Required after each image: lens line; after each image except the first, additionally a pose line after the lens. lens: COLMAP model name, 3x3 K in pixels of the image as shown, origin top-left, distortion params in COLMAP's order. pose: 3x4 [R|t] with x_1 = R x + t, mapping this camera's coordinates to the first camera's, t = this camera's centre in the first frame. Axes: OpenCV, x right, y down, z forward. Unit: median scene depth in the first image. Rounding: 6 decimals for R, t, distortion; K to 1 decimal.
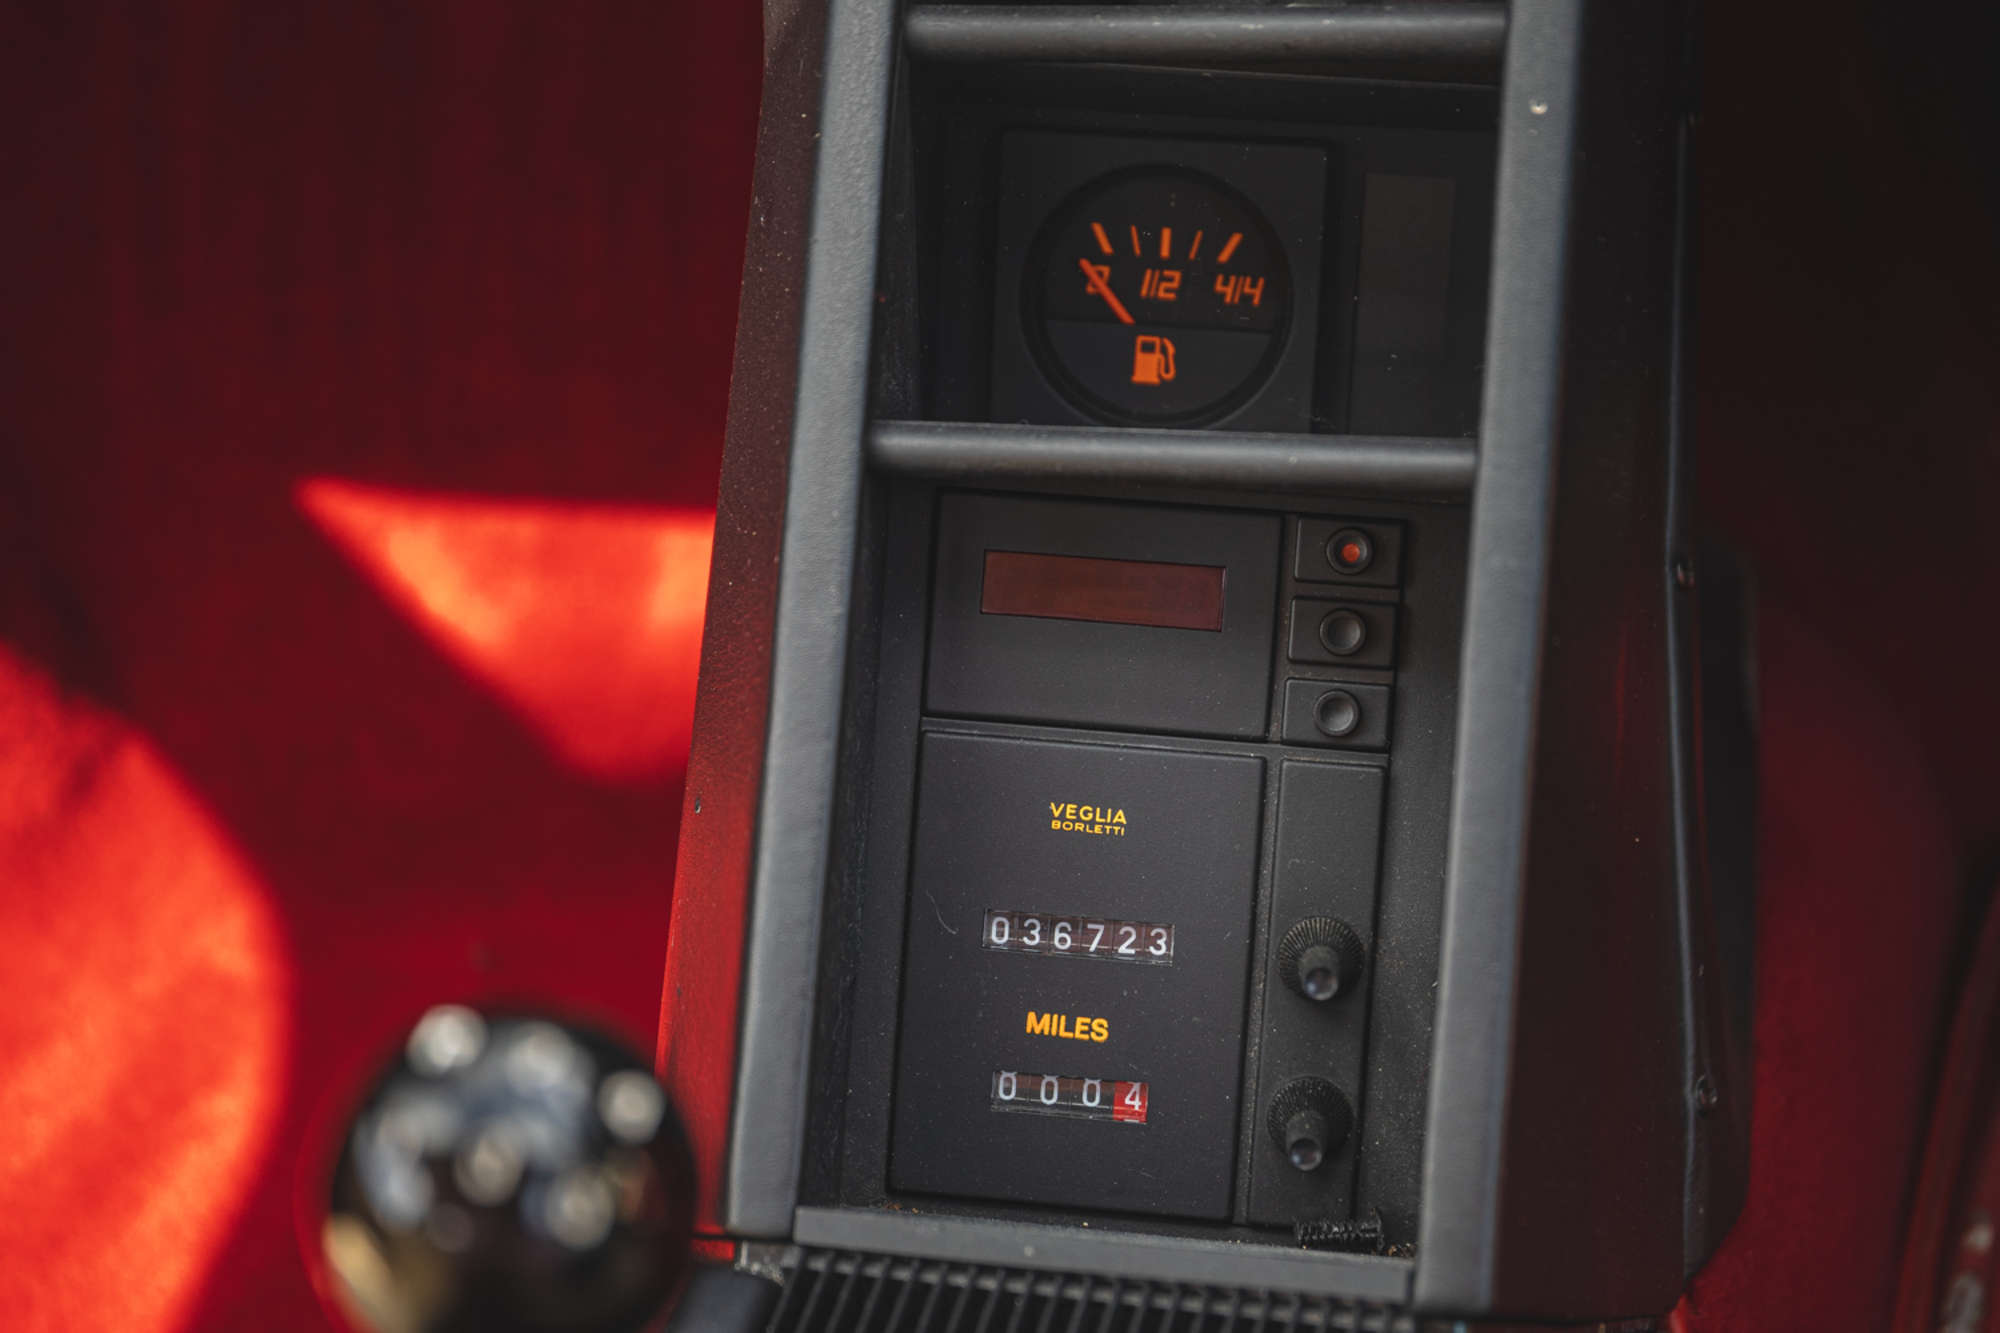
lens RADIAL K [[3633.5, 0, 1000.0], [0, 3633.5, 666.5], [0, 0, 1]] dist [0.116759, 0.121979]
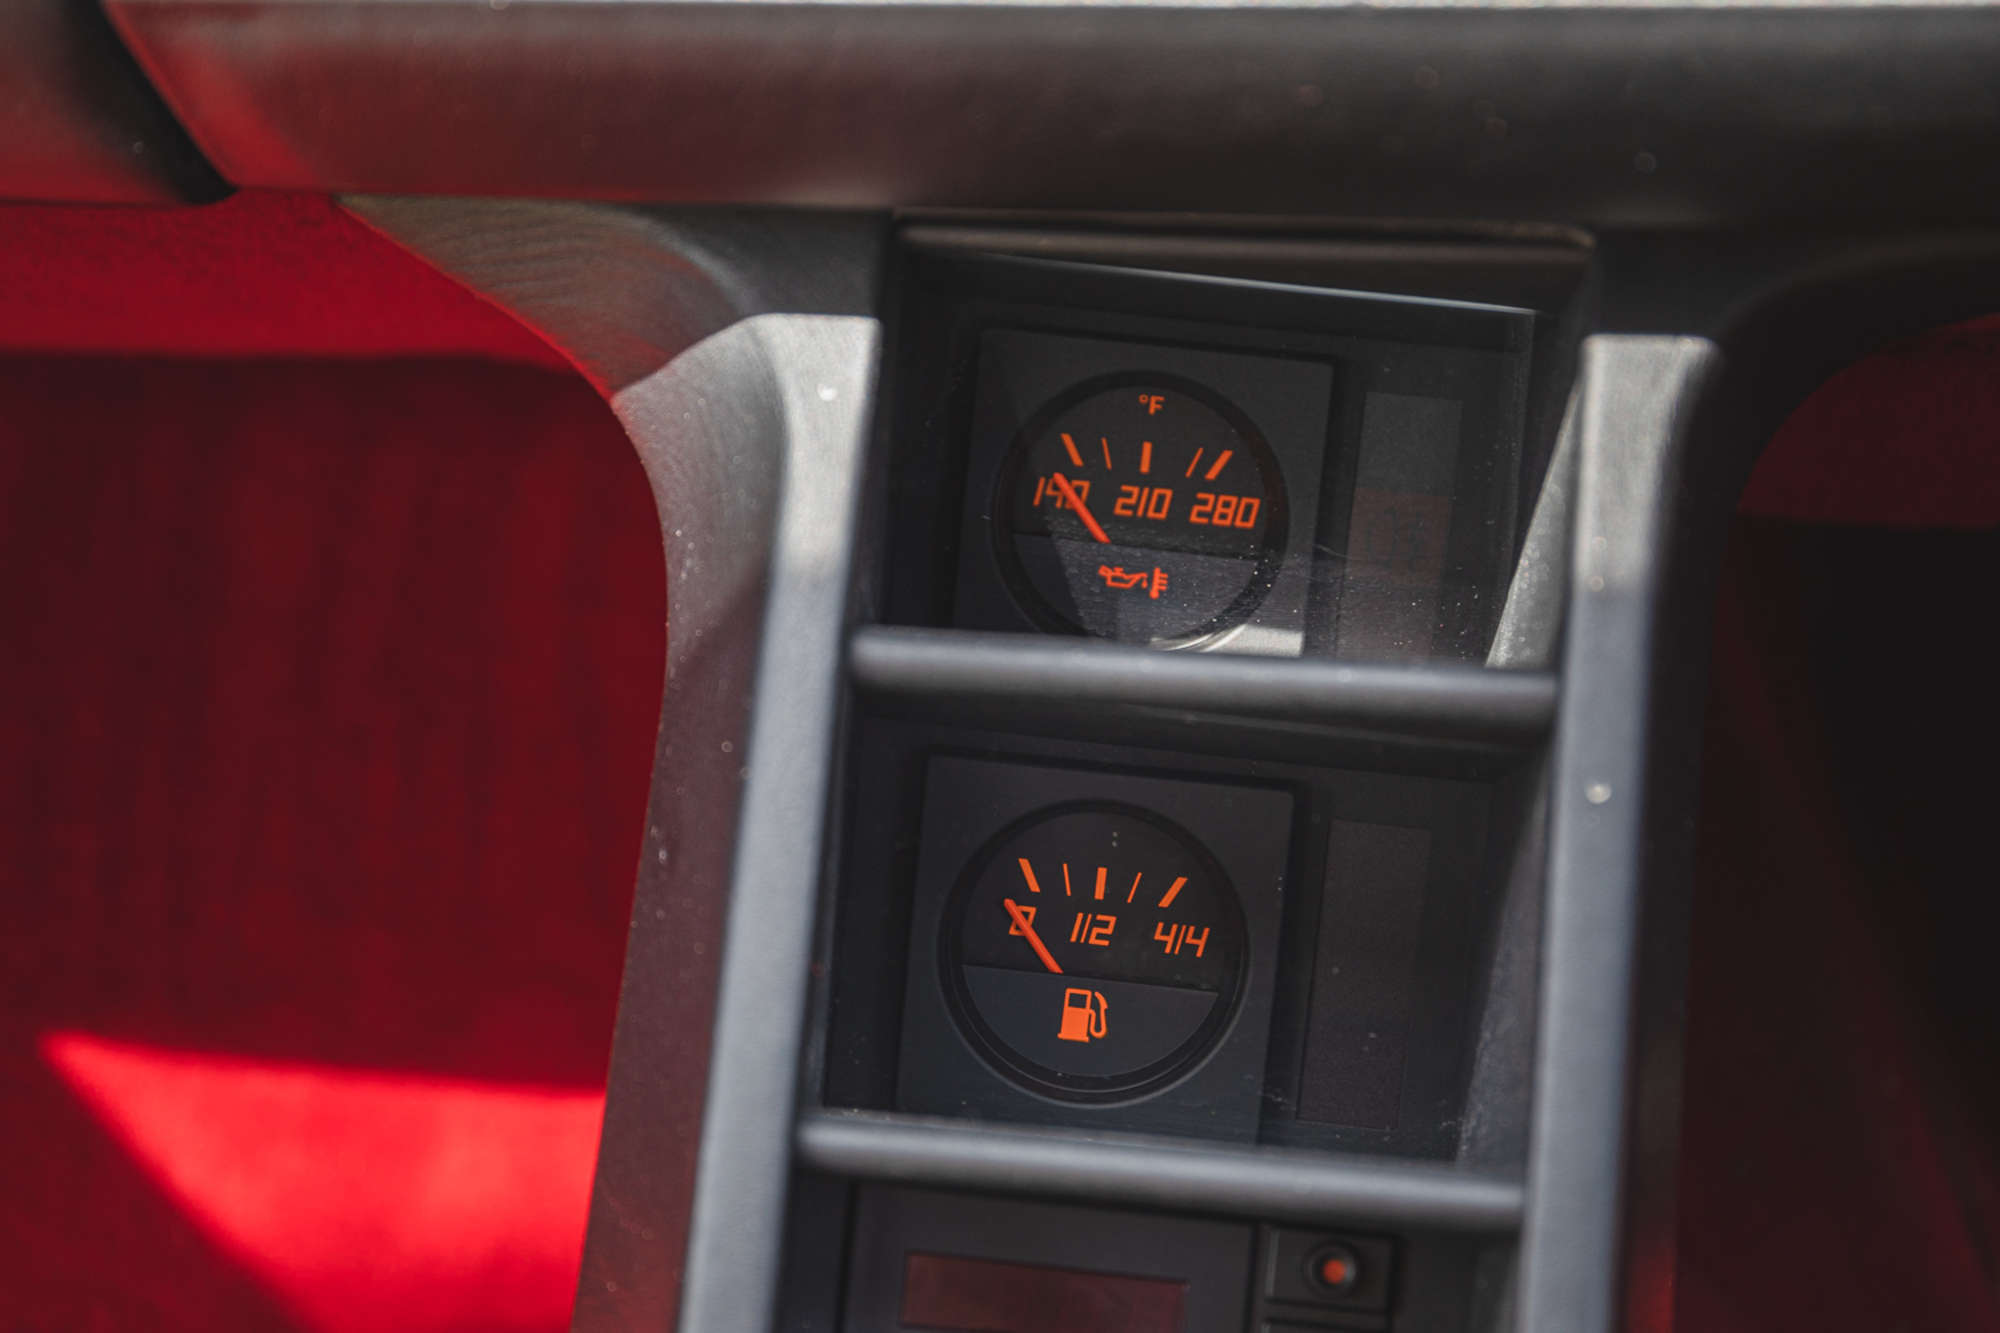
lens RADIAL K [[3633.5, 0, 1000.0], [0, 3633.5, 666.5], [0, 0, 1]] dist [0.116759, 0.121979]
pose [[0.996628, 0.043020, 0.069870, -0.043321], [-0.032904, 0.989609, -0.139969, -0.043835], [-0.075165, 0.137198, 0.987688, 0.118114]]
